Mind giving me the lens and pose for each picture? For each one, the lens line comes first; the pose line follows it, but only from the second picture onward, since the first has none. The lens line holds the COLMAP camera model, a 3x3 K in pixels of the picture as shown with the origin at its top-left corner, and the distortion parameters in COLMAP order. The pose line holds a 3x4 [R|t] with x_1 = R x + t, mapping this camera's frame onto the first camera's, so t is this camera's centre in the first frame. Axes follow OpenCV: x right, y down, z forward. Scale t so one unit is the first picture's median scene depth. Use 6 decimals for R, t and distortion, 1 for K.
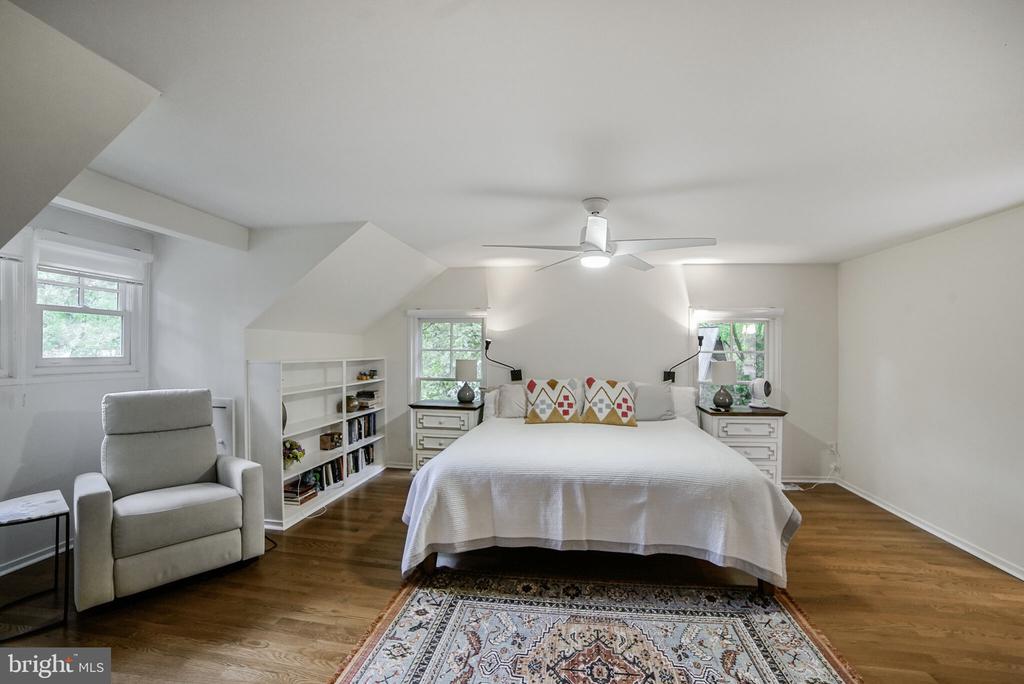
lens RADIAL K [[415.8, 0, 535.6], [0, 415.8, 344.4], [0, 0, 1]] dist [-0.105184, 0.032633]
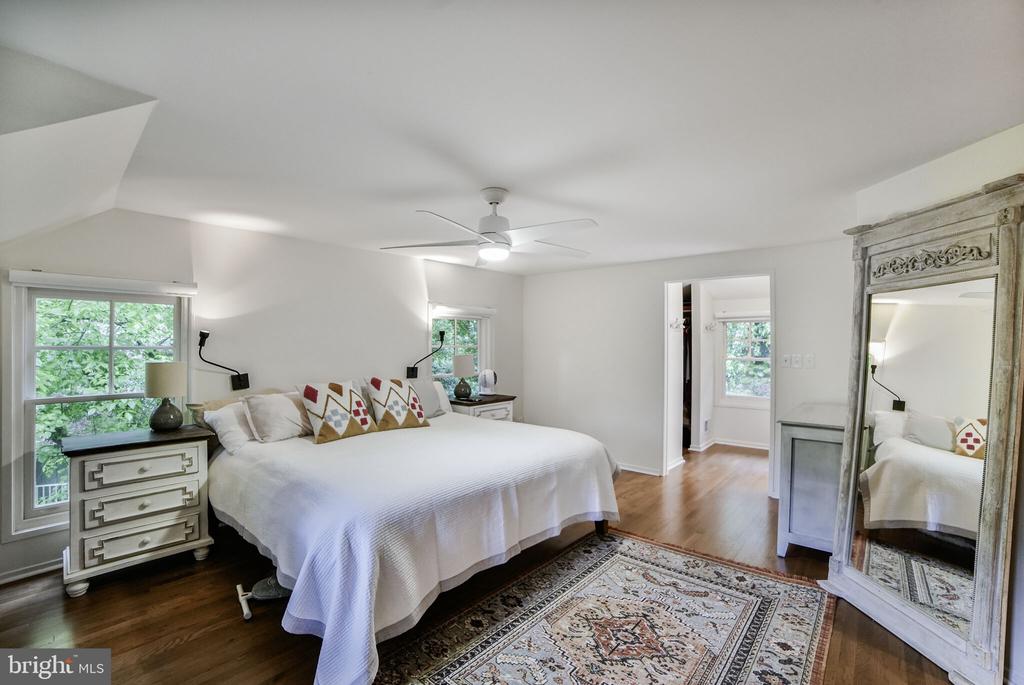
lens RADIAL K [[415.8, 0, 535.6], [0, 415.8, 344.9], [0, 0, 1]] dist [-0.105184, 0.032633]
pose [[0.577719, -0.004020, 0.816226, -0.393199], [-0.007220, 0.999924, 0.010035, 0.000967], [-0.816204, -0.011690, 0.577646, 0.252629]]
